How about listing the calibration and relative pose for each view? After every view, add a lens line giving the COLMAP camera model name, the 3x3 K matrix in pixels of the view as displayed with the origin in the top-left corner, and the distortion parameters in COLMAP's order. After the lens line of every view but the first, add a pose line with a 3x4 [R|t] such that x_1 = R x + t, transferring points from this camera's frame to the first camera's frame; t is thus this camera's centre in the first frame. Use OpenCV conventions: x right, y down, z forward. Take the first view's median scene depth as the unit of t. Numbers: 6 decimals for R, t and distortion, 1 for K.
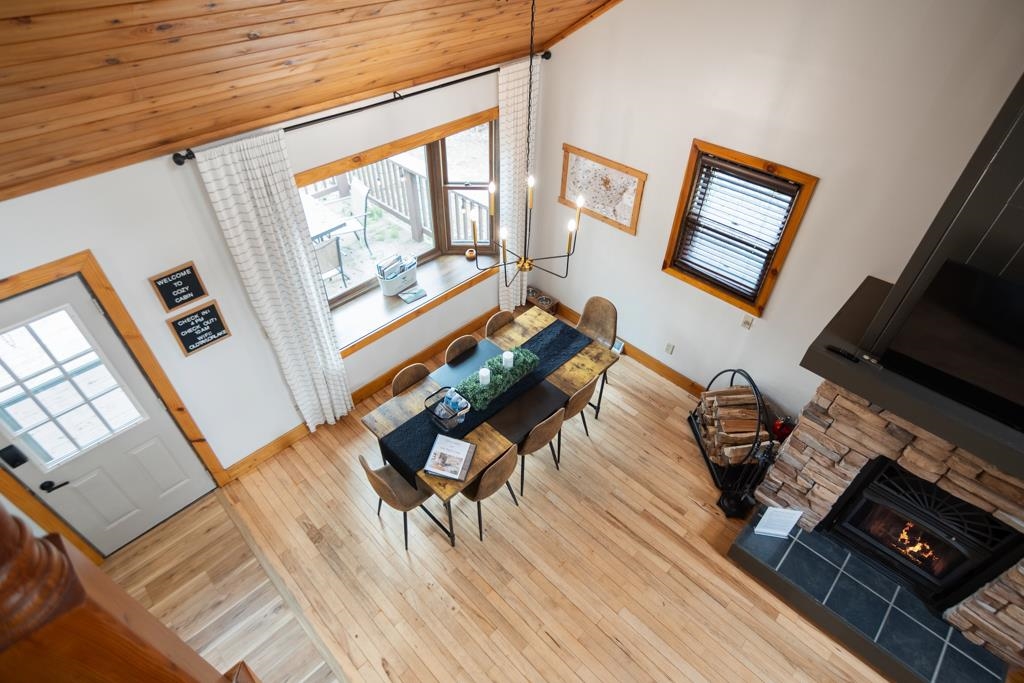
lens RADIAL K [[526.6, 0, 497.7], [0, 526.6, 350.8], [0, 0, 1]] dist [-0.029707, 0.007519]
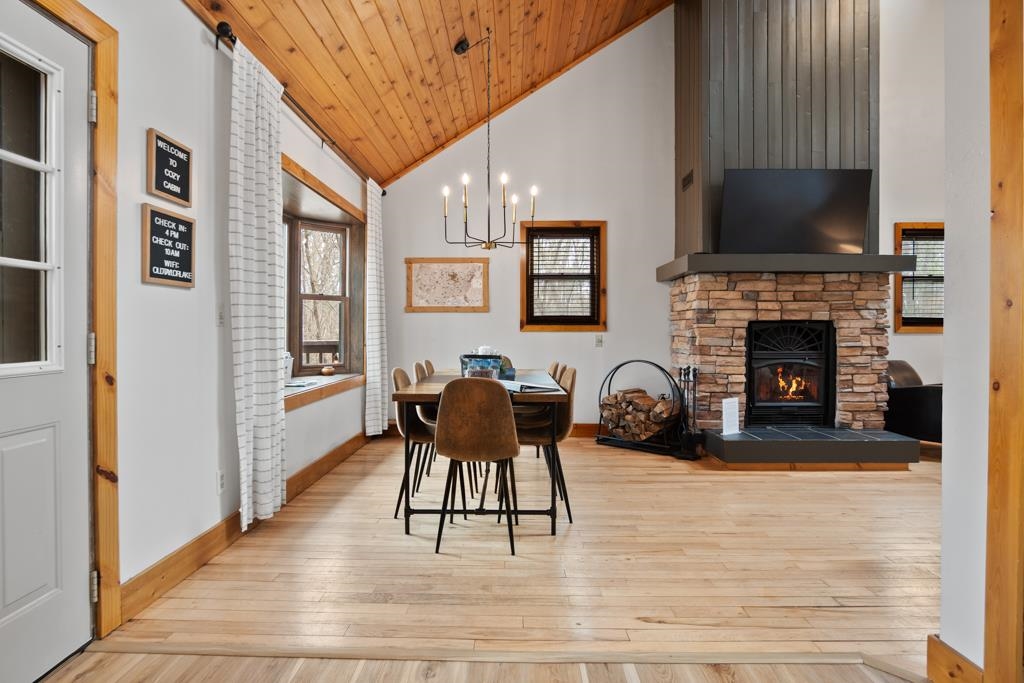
lens RADIAL K [[519.5, 0, 506.6], [0, 519.5, 336.3], [0, 0, 1]] dist [-0.017832, 0.001918]
pose [[0.715047, -0.008884, 0.699020, -0.715619], [0.474574, 0.740379, -0.476046, 0.538410], [-0.513310, 0.672131, 0.533621, 0.513065]]
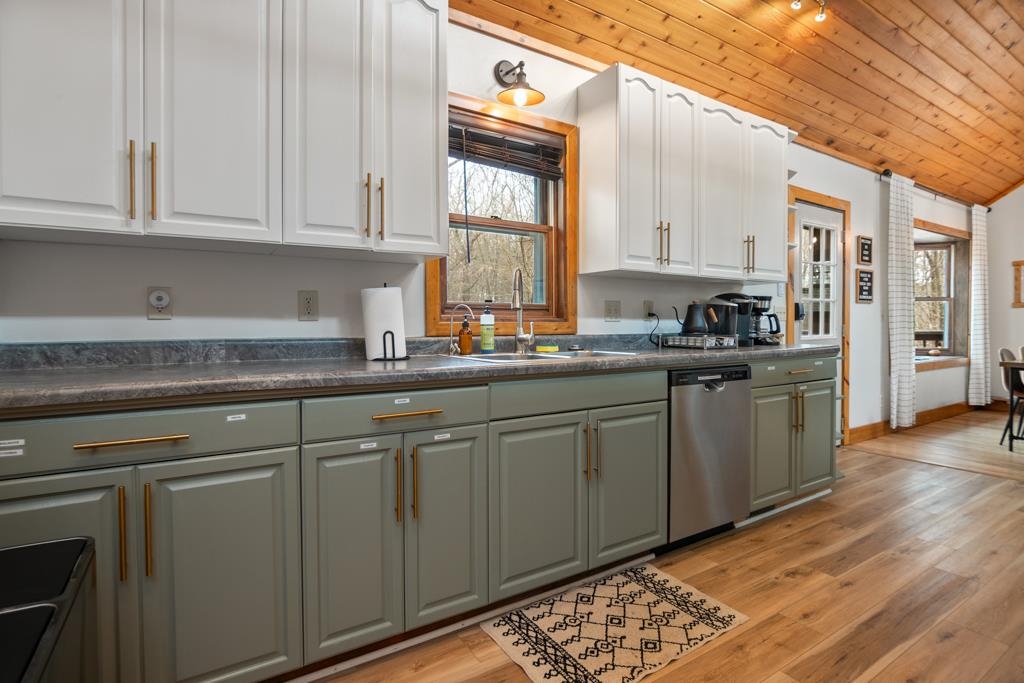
lens RADIAL K [[519.5, 0, 491.0], [0, 519.5, 327.1], [0, 0, 1]] dist [-0.017832, 0.001918]
pose [[0.976540, 0.000120, -0.215334, -1.258279], [-0.144757, 0.740692, -0.656064, 1.105841], [0.159418, 0.671844, 0.723333, -0.107057]]
